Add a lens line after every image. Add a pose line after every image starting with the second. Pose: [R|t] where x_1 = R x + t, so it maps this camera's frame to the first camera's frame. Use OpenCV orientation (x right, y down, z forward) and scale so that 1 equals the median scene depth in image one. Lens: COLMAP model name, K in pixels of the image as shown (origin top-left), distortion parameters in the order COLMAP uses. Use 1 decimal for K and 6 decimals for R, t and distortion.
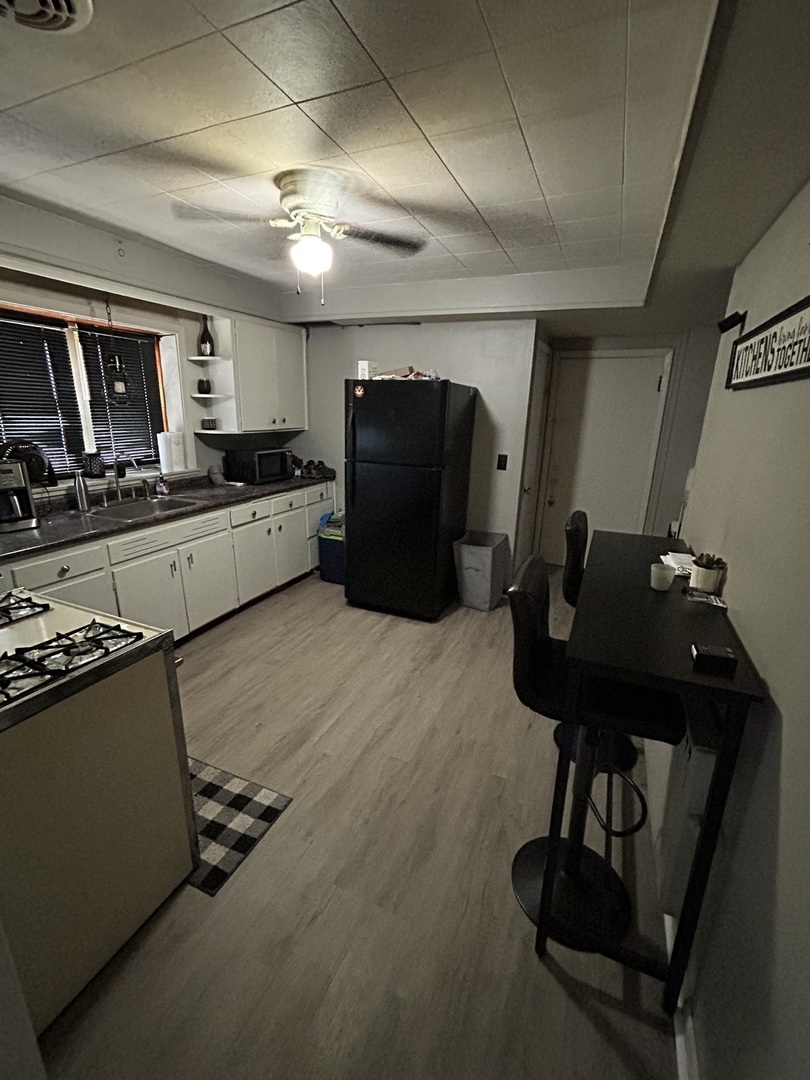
lens RADIAL K [[440.2, 0, 412.1], [0, 440.2, 542.6], [0, 0, 1]] dist [-0.000319, -0.000049]
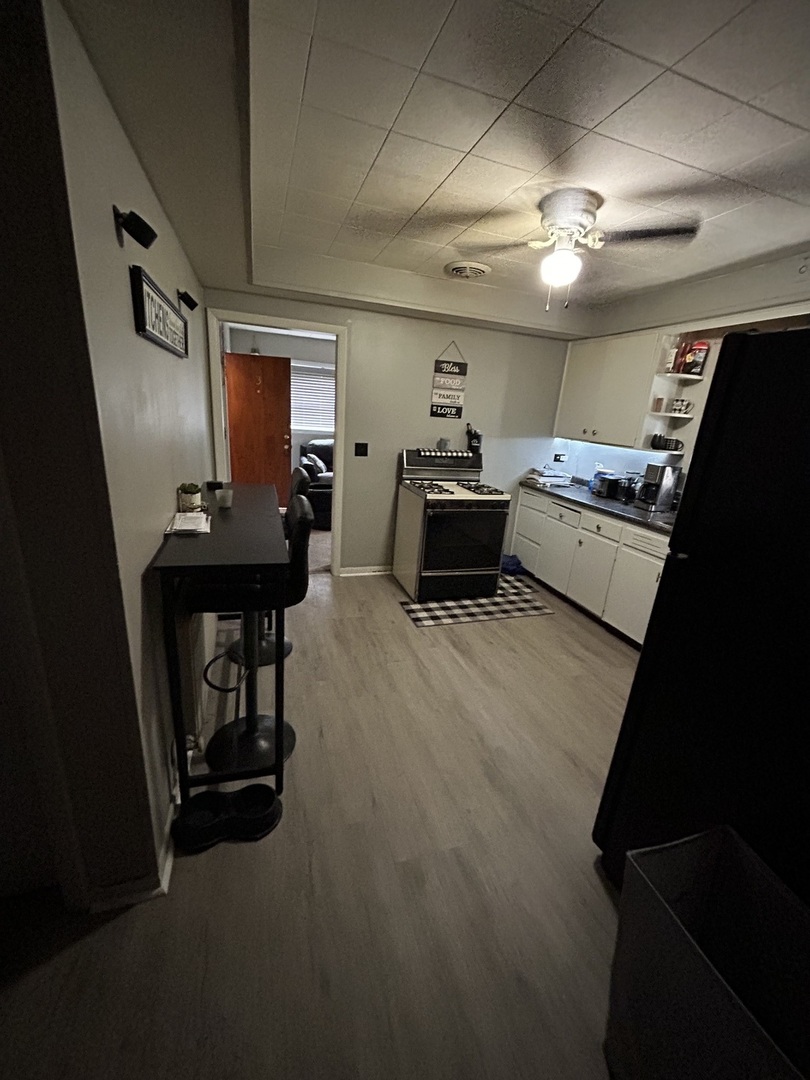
lens RADIAL K [[440.2, 0, 412.1], [0, 440.2, 542.6], [0, 0, 1]] dist [-0.000319, -0.000049]
pose [[-0.727101, 0.126237, -0.674825, 0.752640], [-0.281620, 0.841599, 0.460871, -0.432353], [0.626111, 0.525143, -0.576376, 1.539444]]
